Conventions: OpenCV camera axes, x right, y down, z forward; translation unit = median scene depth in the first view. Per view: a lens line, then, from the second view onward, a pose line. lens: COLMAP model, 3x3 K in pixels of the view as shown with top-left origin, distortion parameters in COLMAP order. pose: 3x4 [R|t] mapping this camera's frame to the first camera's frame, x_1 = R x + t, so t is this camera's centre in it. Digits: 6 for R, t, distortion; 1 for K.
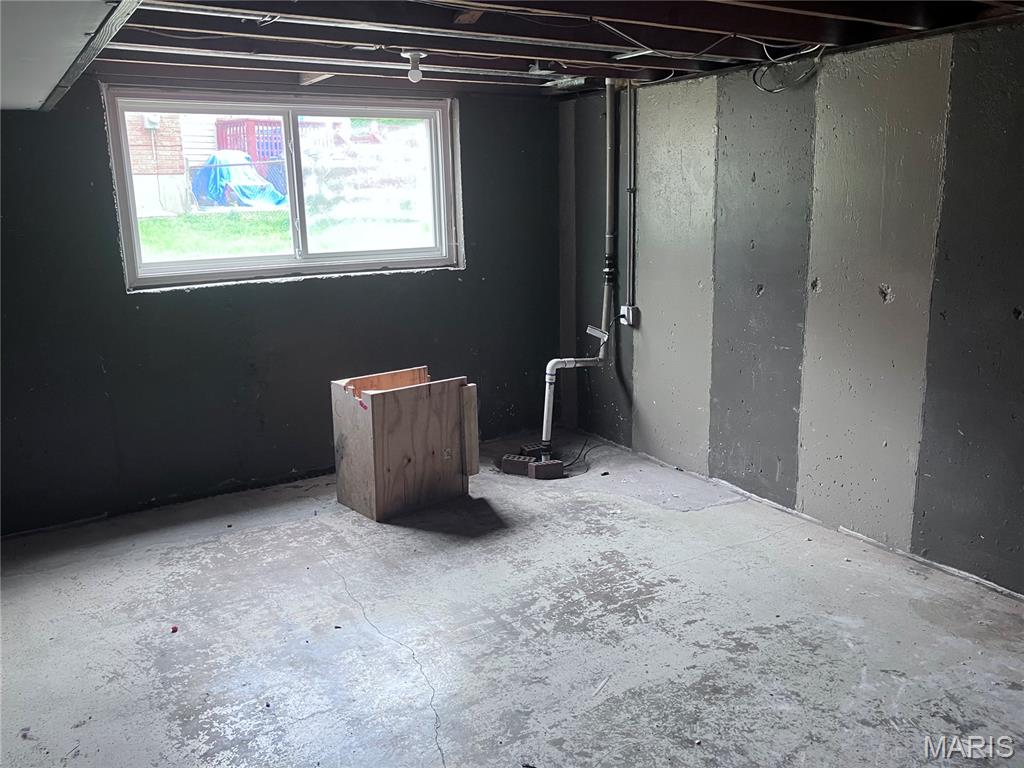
lens RADIAL K [[839.4, 0, 513.8], [0, 839.4, 383.1], [0, 0, 1]] dist [-0.007335, 0.003315]
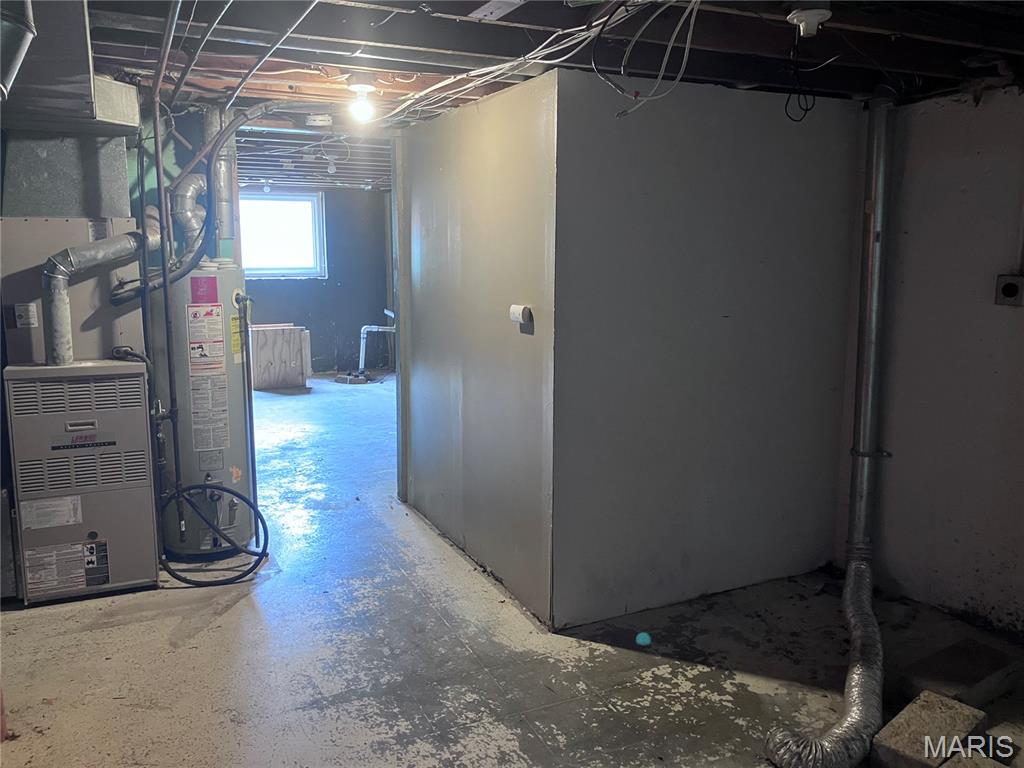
lens RADIAL K [[839.4, 0, 510.9], [0, 839.4, 382.9], [0, 0, 1]] dist [-0.007335, 0.003315]
pose [[0.993071, 0.045488, -0.108351, 0.591784], [-0.050810, 0.997608, -0.046865, 0.175100], [0.105960, 0.052046, 0.993007, -0.871235]]
